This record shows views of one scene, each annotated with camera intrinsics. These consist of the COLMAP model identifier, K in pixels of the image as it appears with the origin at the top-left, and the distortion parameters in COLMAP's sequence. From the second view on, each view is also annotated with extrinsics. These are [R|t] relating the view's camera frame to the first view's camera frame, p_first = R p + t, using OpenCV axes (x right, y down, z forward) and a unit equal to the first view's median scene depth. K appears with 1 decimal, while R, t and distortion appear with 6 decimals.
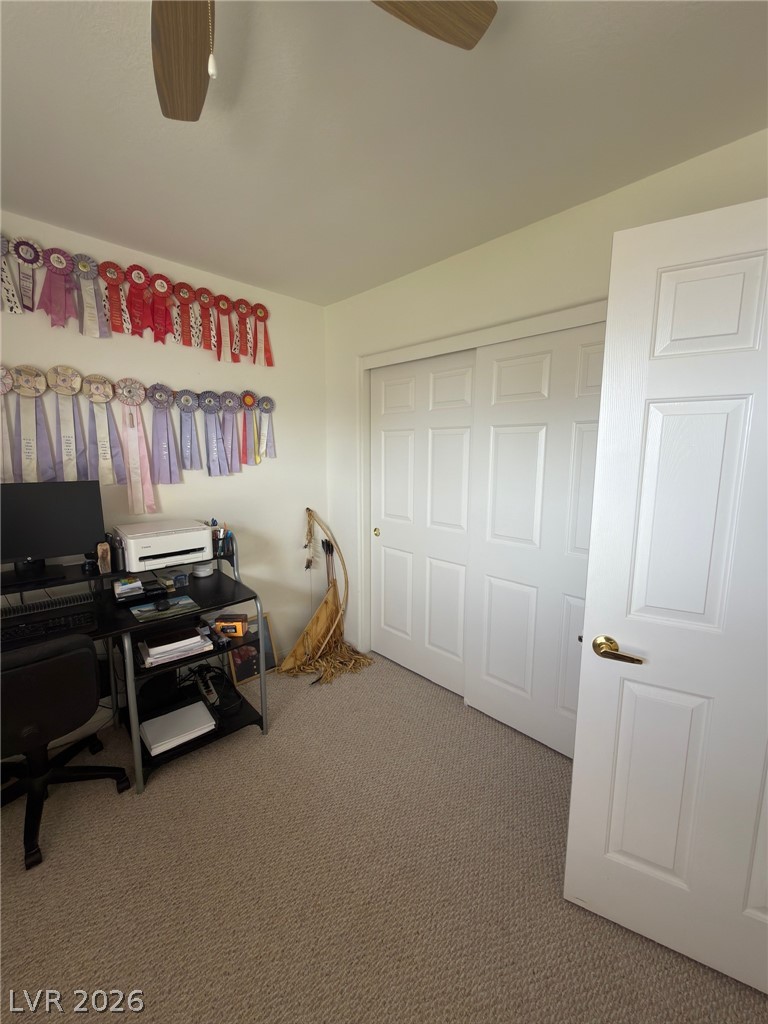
lens RADIAL K [[409.0, 0, 385.6], [0, 409.0, 512.3], [0, 0, 1]] dist [0.000283, 0.000383]
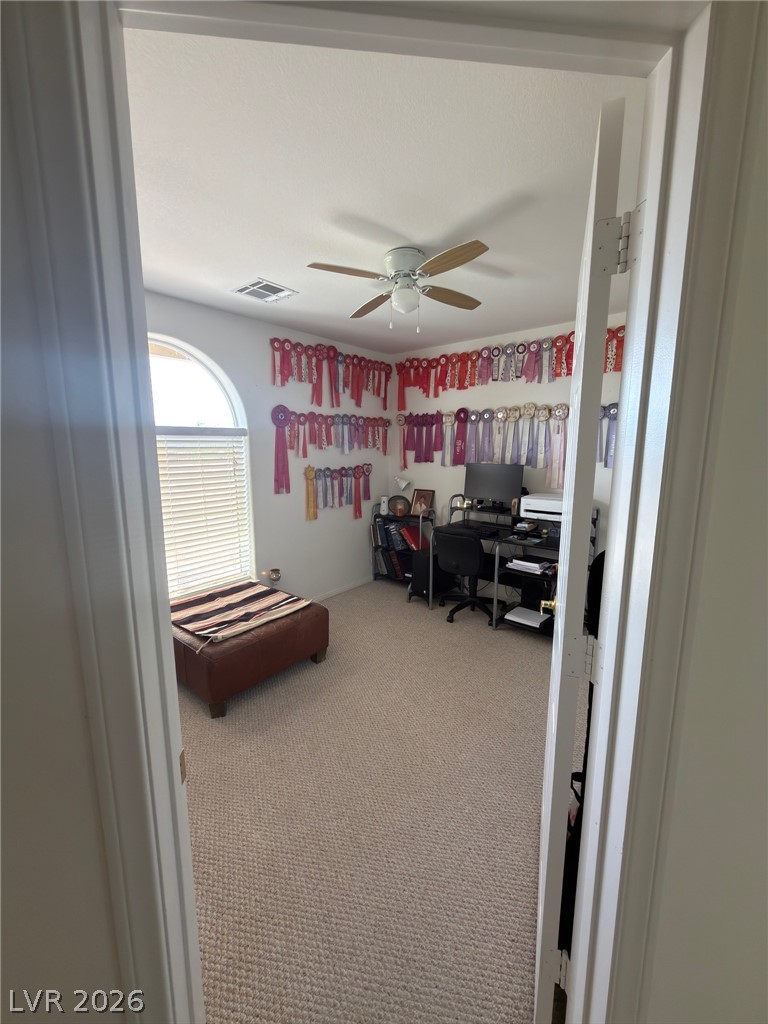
lens RADIAL K [[409.0, 0, 384.6], [0, 409.0, 510.3], [0, 0, 1]] dist [0.000283, 0.000383]
pose [[0.116174, 0.148507, -0.982064, 1.020902], [-0.142849, 0.980977, 0.131444, -0.030284], [0.982903, 0.125017, 0.135179, 0.164456]]
